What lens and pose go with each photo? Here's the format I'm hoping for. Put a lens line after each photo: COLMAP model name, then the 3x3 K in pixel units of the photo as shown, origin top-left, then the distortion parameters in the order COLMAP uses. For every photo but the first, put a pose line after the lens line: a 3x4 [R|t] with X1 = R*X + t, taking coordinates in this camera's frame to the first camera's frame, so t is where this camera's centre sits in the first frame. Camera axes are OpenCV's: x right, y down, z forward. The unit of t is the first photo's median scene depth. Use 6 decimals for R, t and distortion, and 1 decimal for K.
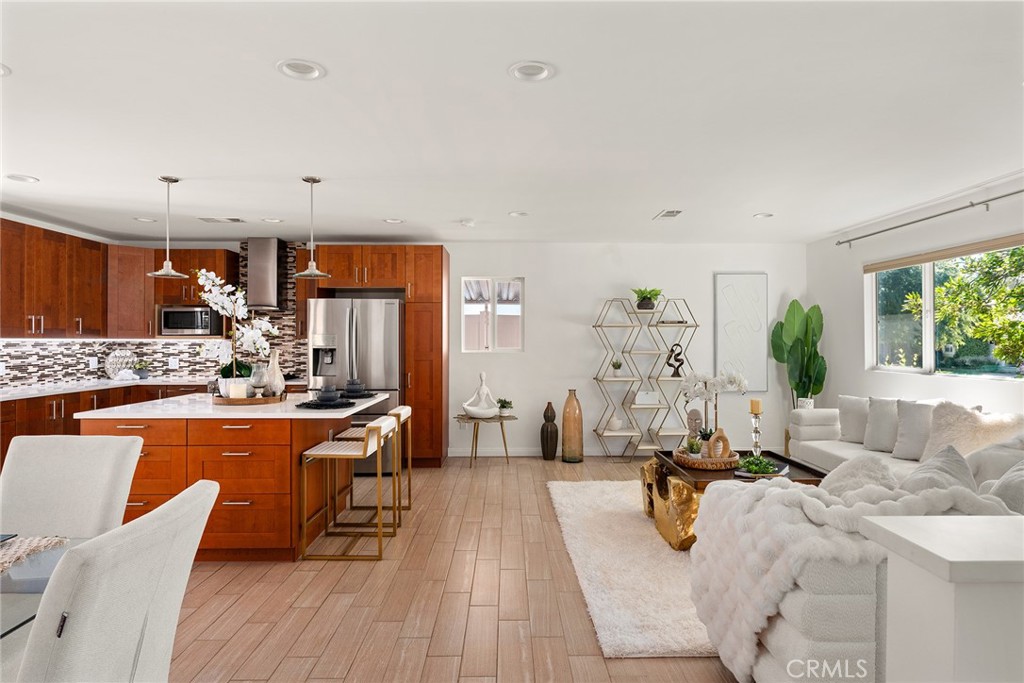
lens RADIAL K [[574.4, 0, 518.4], [0, 574.4, 336.2], [0, 0, 1]] dist [-0.006141, 0.009148]
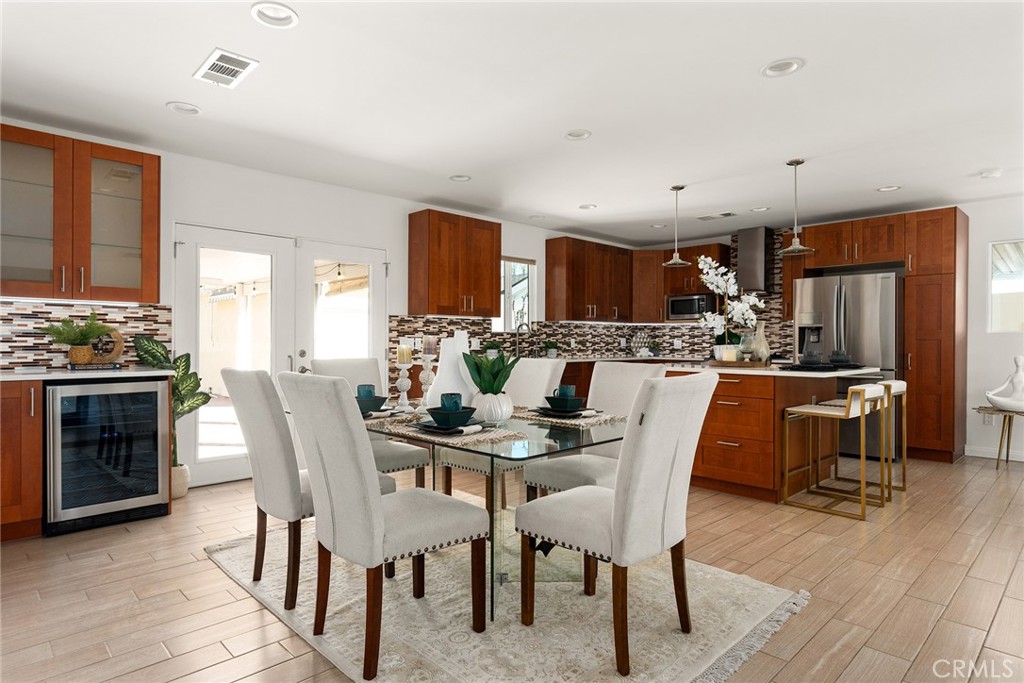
lens RADIAL K [[574.4, 0, 508.2], [0, 574.4, 350.2], [0, 0, 1]] dist [-0.006141, 0.009148]
pose [[0.681840, 0.012113, -0.731401, 0.045118], [0.004660, 0.999771, 0.020902, 0.038509], [0.731486, -0.017660, 0.681627, -0.096201]]
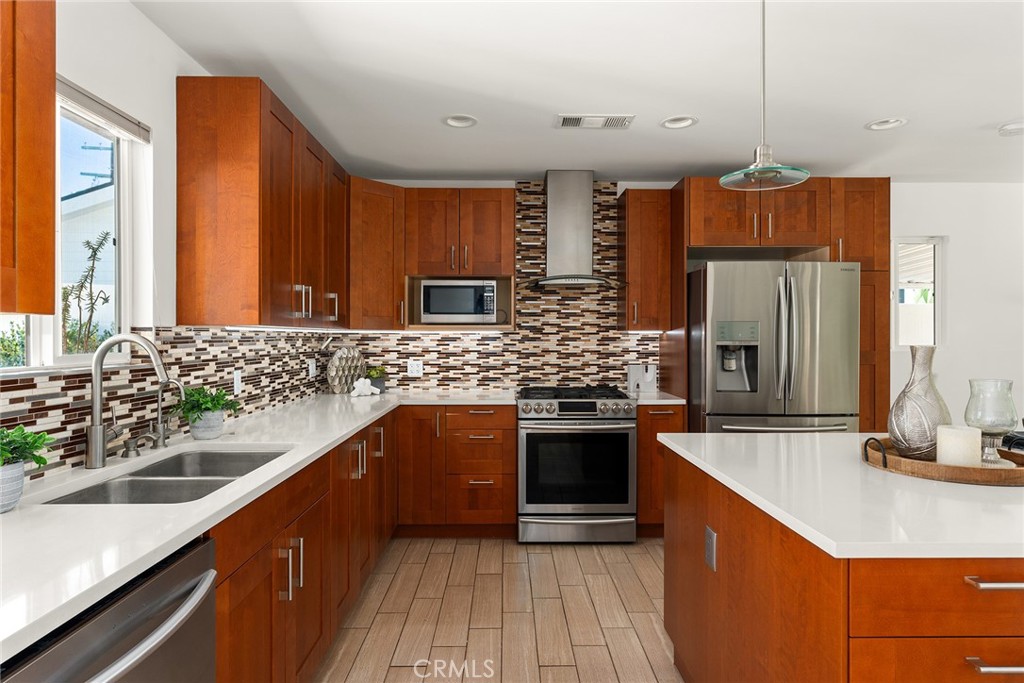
lens RADIAL K [[574.4, 0, 507.5], [0, 574.4, 337.3], [0, 0, 1]] dist [-0.006141, 0.009148]
pose [[1.000000, 0.000066, -0.000571, -0.564156], [-0.000061, 0.999962, 0.008750, 0.007641], [0.000571, -0.008750, 0.999962, 0.397049]]
